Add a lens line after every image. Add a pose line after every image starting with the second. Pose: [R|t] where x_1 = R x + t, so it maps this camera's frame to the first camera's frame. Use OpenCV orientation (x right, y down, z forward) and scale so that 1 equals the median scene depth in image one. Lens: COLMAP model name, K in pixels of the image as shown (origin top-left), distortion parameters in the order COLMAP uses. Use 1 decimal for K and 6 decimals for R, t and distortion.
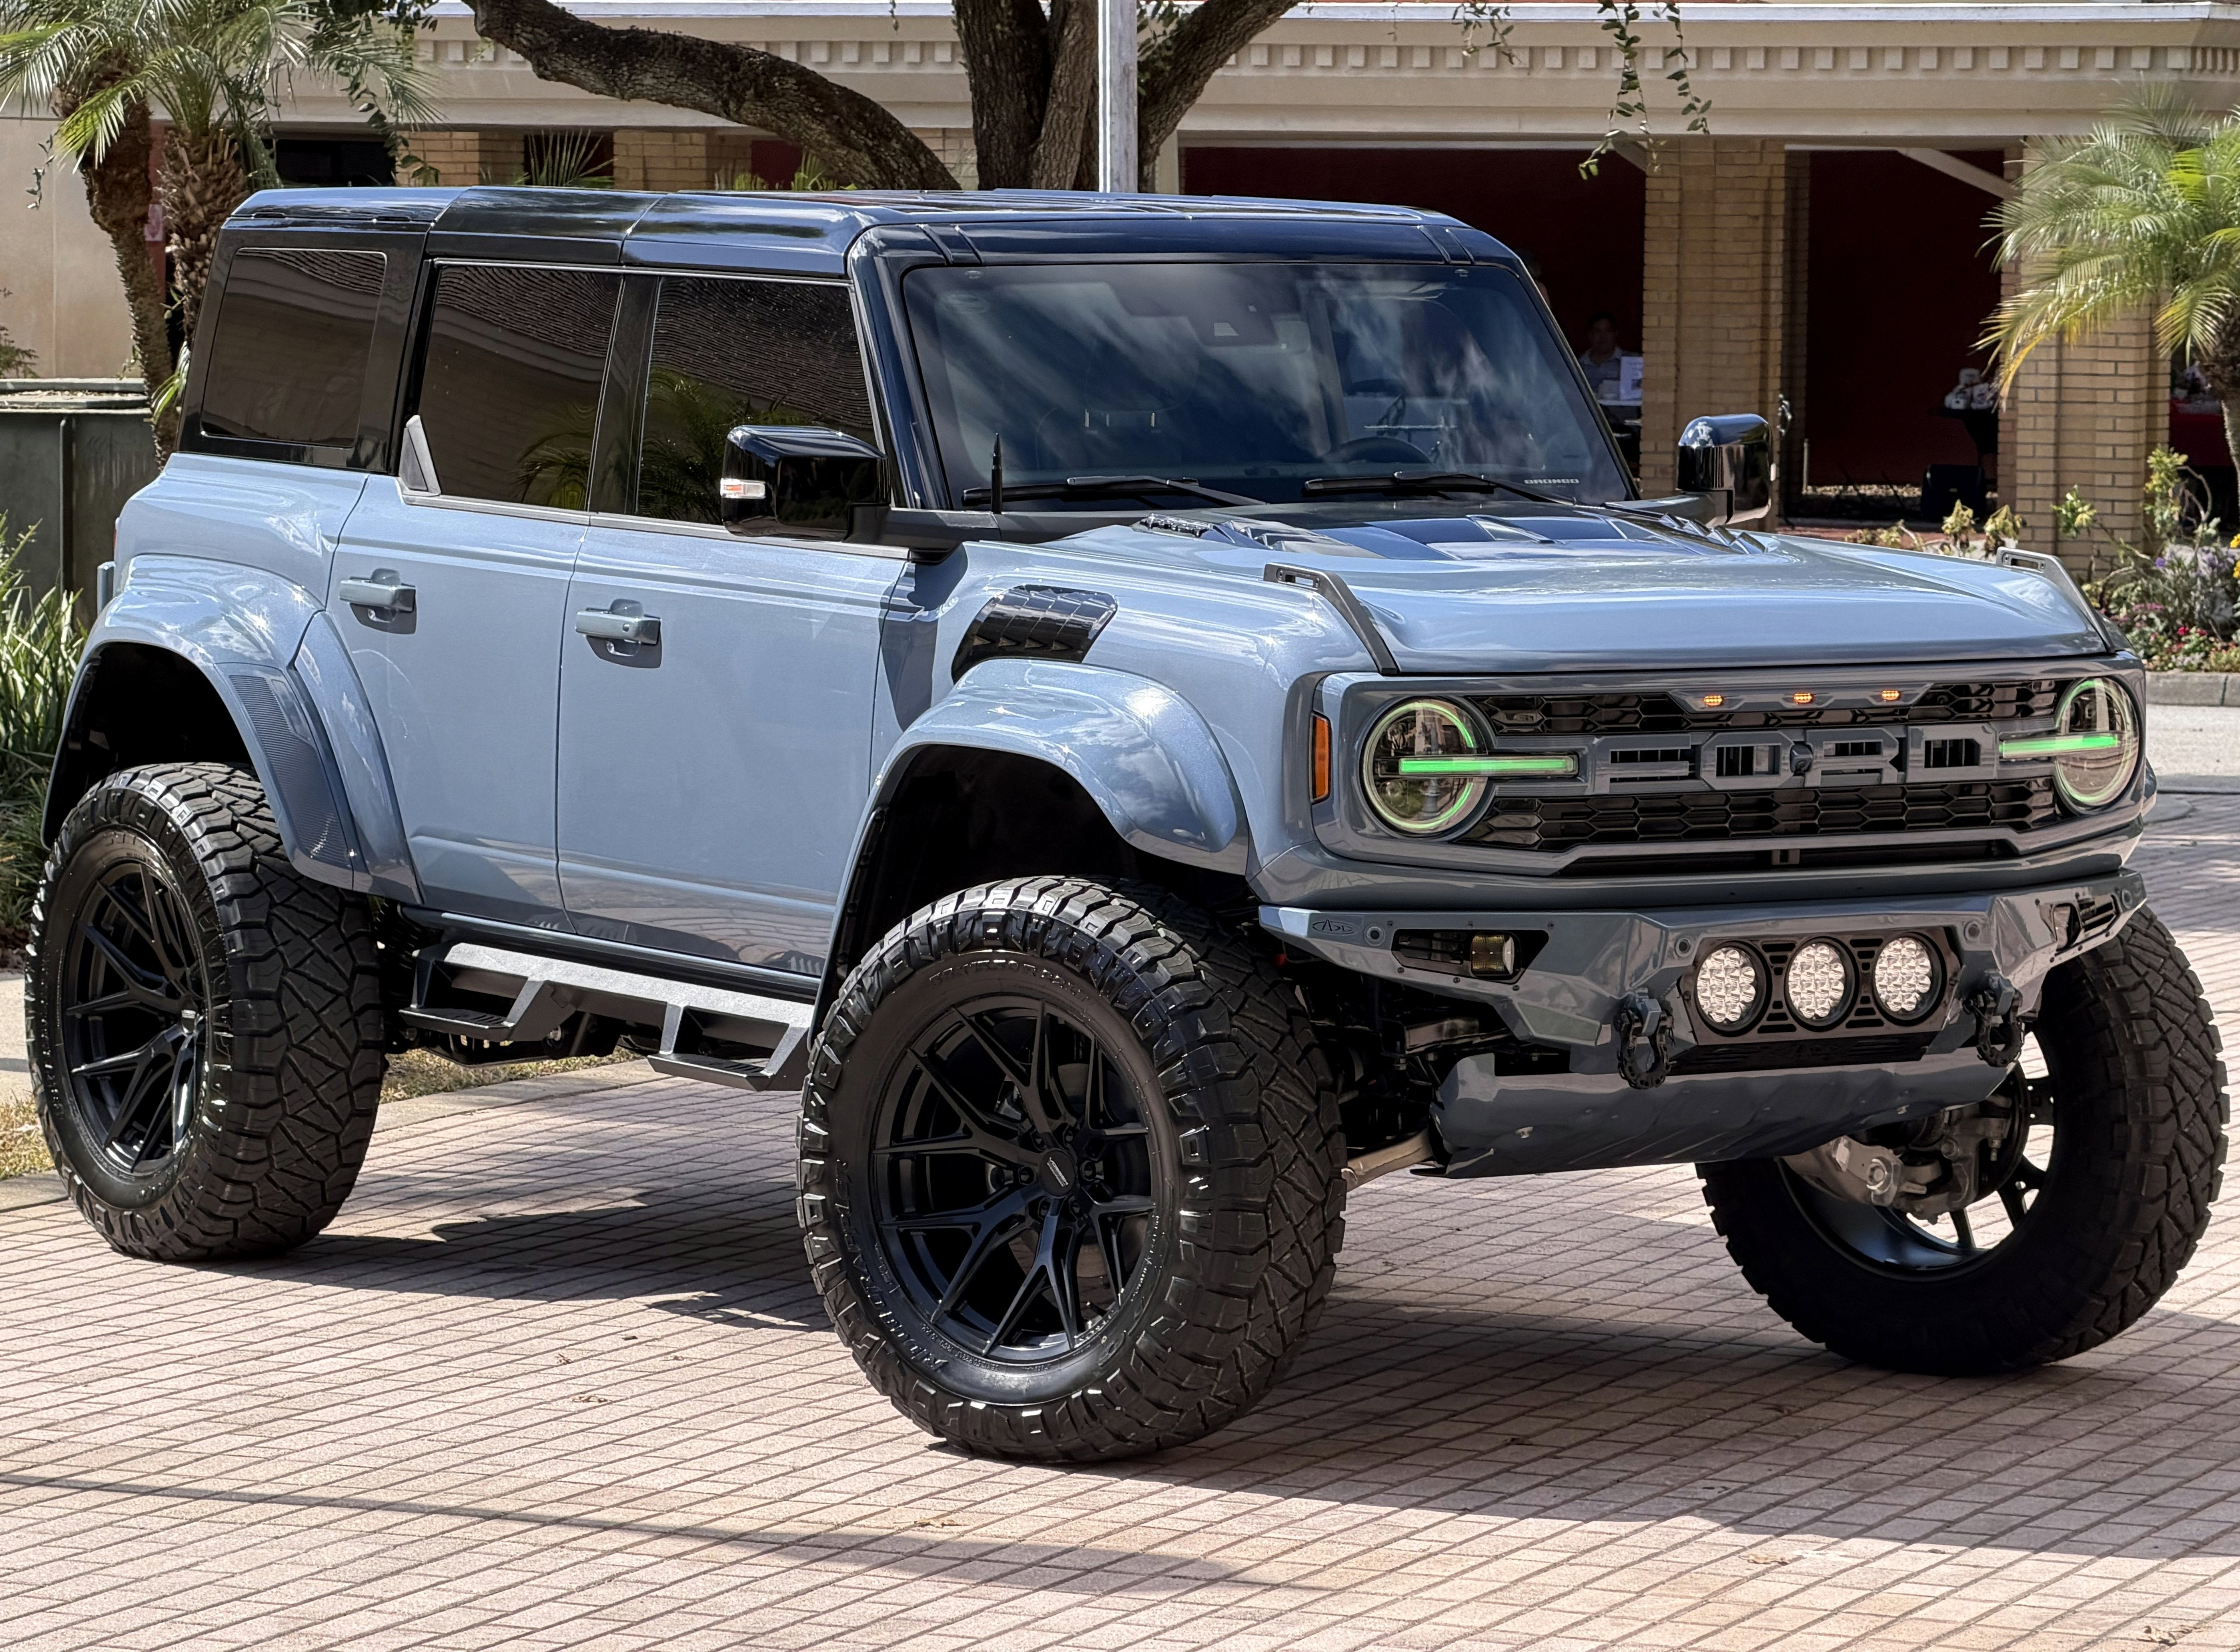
lens RADIAL K [[9238.3, 0, 1131.5], [0, 9238.3, 581.0], [0, 0, 1]] dist [-1.460735, 36.807278]
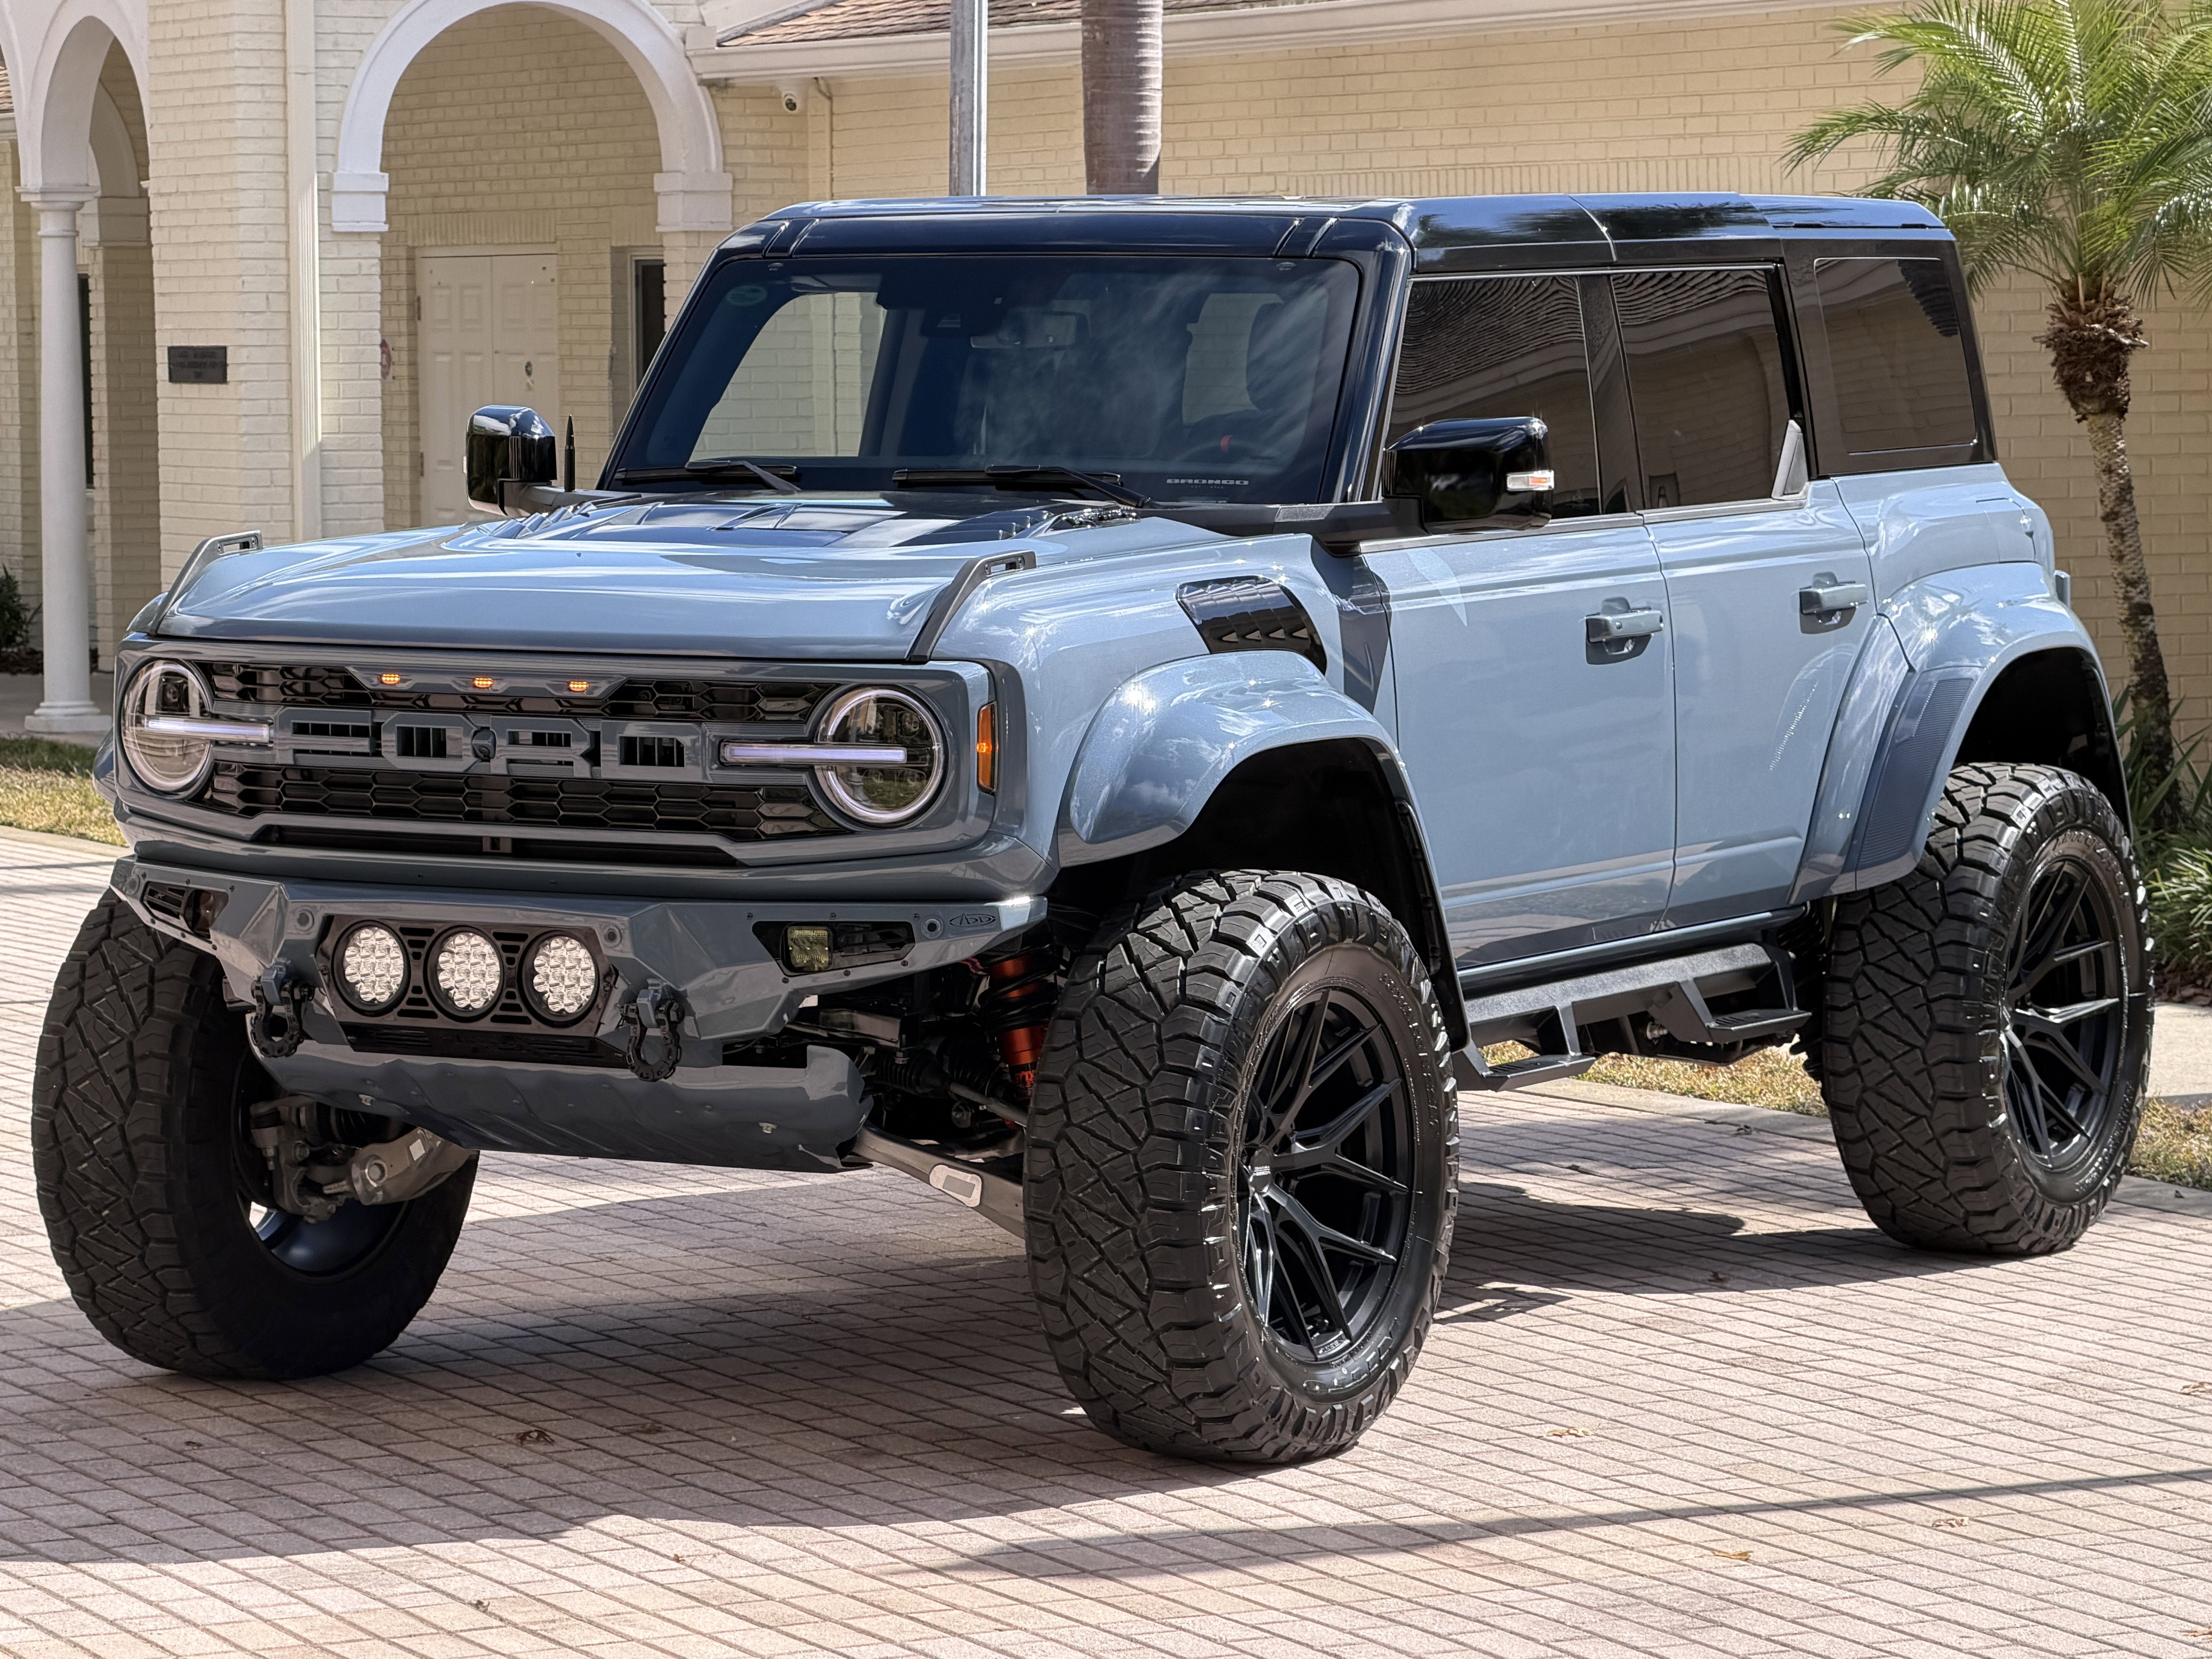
lens RADIAL K [[8217.9, 0, 1106.0], [0, 8217.9, 829.5], [0, 0, 1]] dist [0.092944, 2.741341]
pose [[0.471603, 0.058932, -0.879840, 0.876924], [-0.039388, 0.998176, 0.045746, -0.014451], [0.880931, 0.013081, 0.473064, 0.637621]]
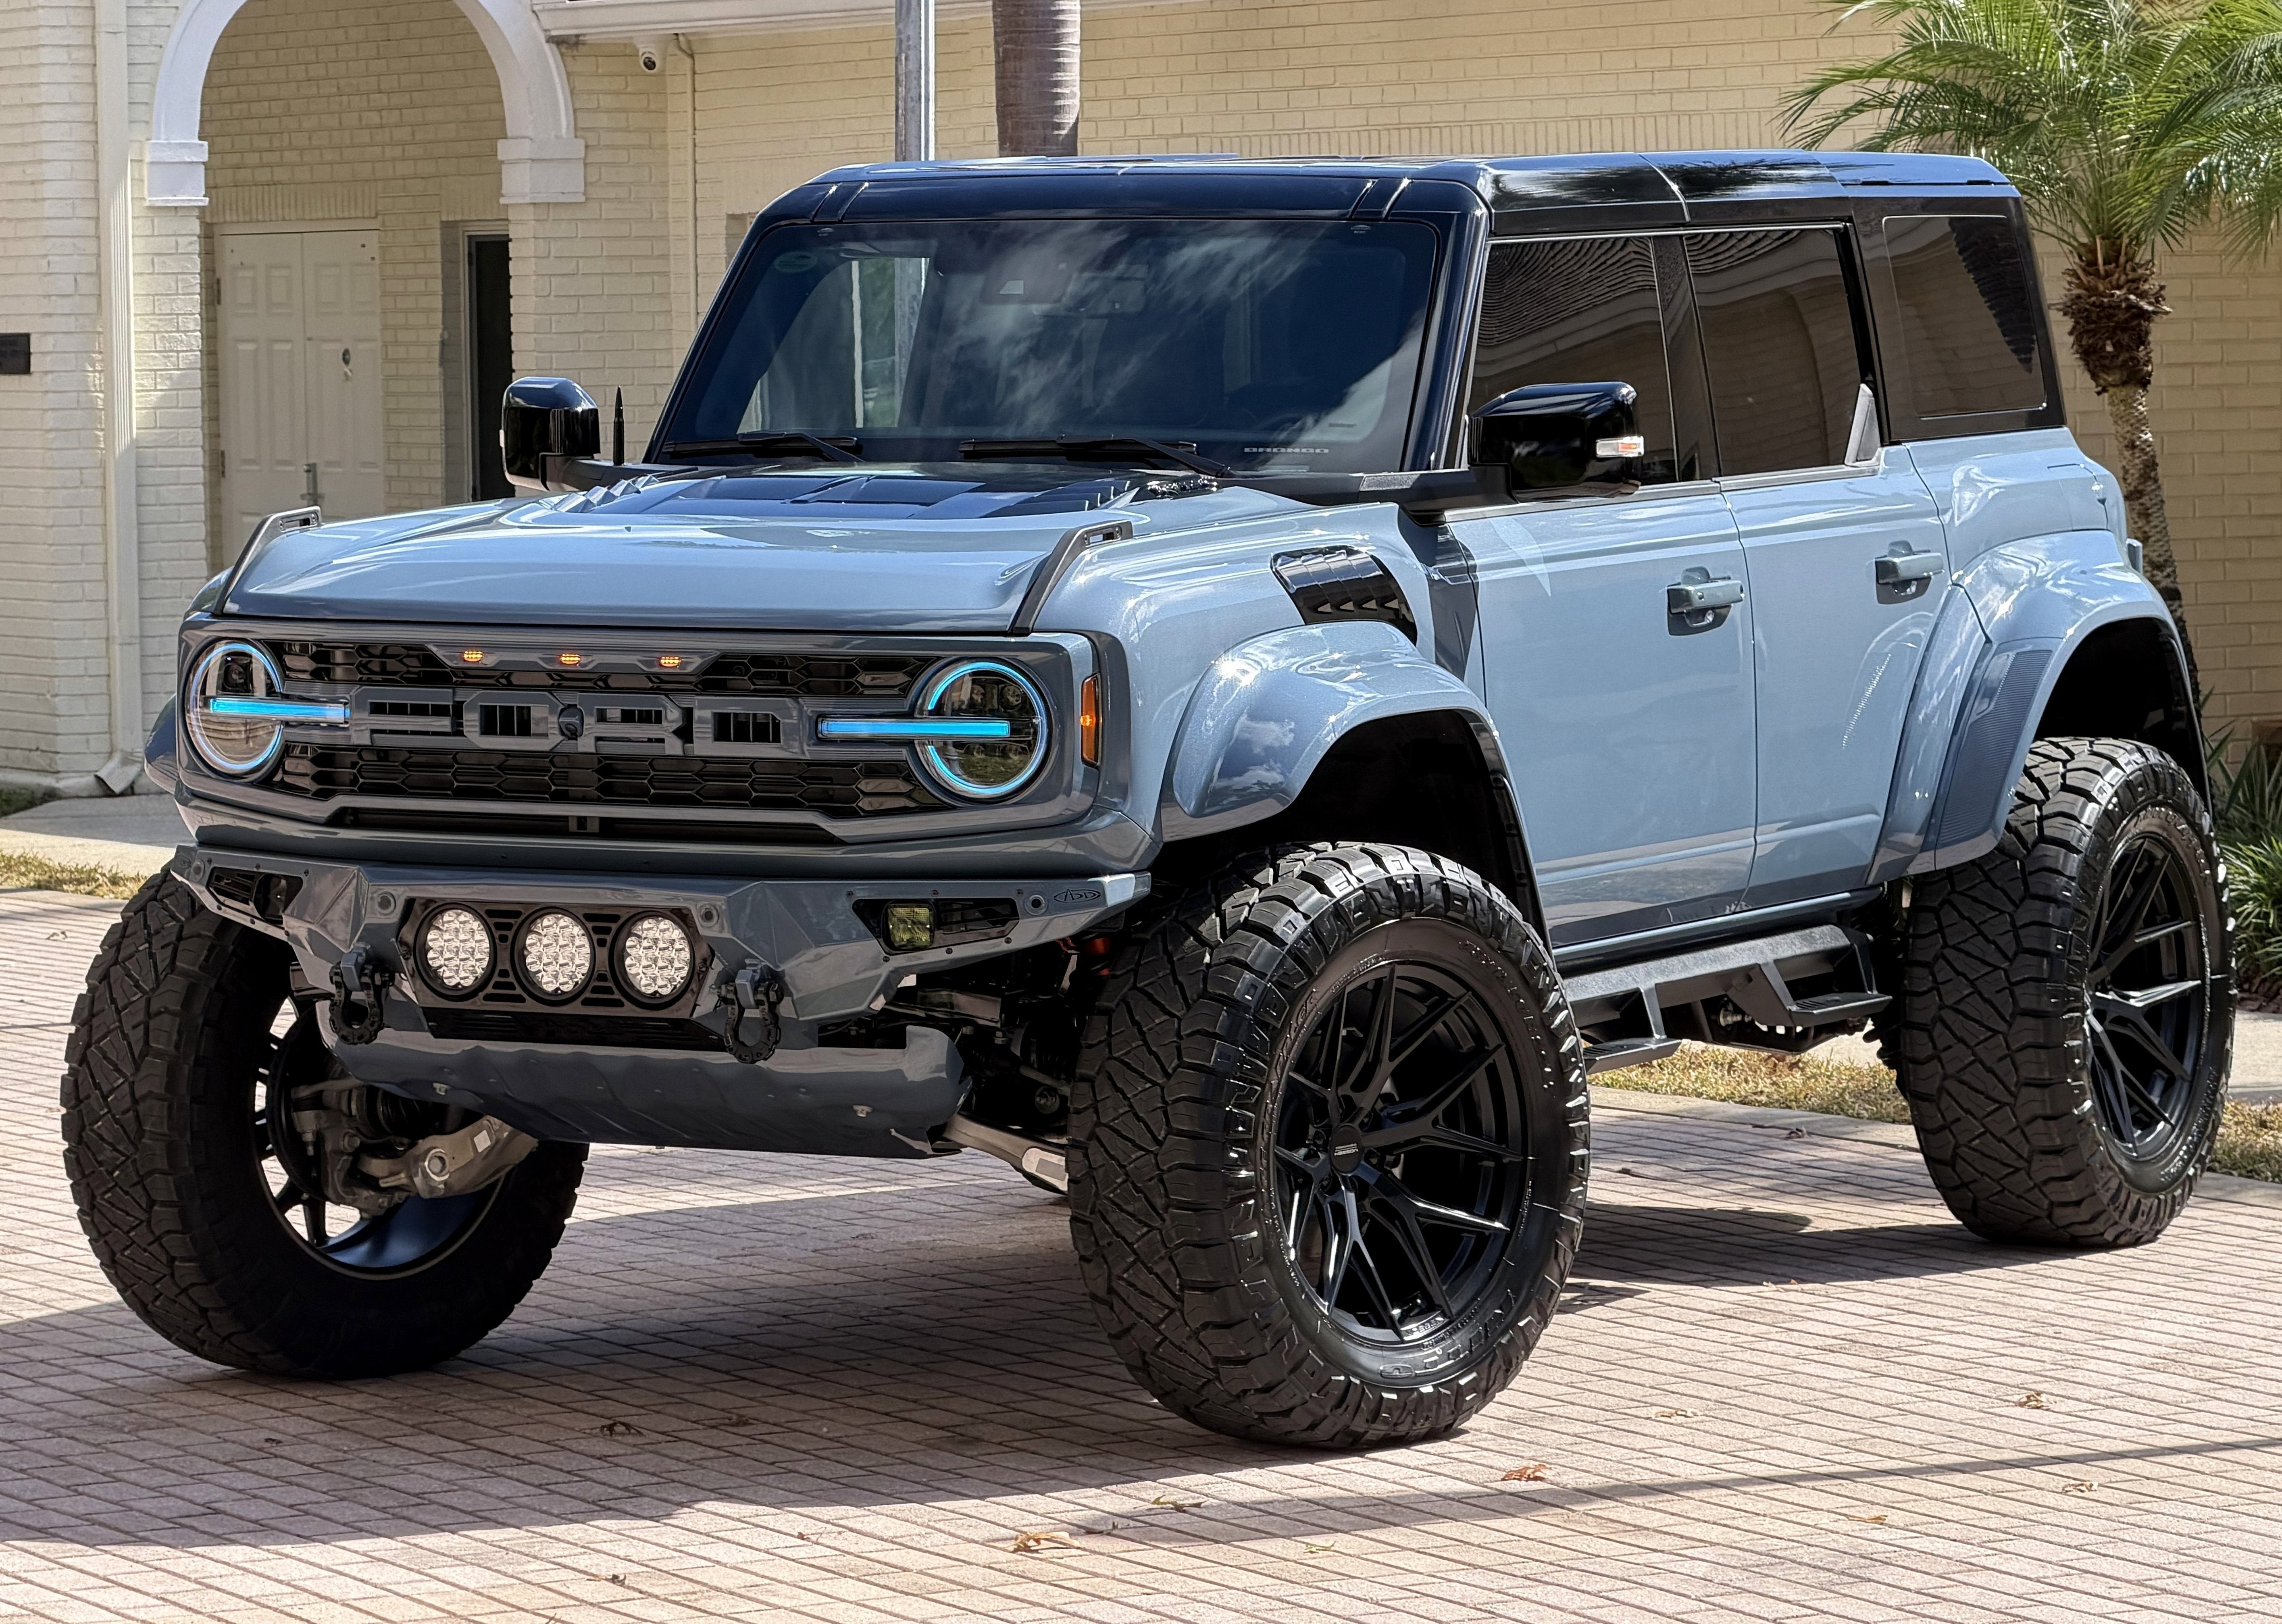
lens RADIAL K [[9776.0, 0, 1141.0], [0, 9776.0, 812.0], [0, 0, 1]] dist [-0.170454, 2.531576]
pose [[0.500160, 0.048985, -0.864547, 0.987835], [-0.032445, 0.998758, 0.037819, -0.011998], [0.865325, 0.009135, 0.501128, 0.533183]]
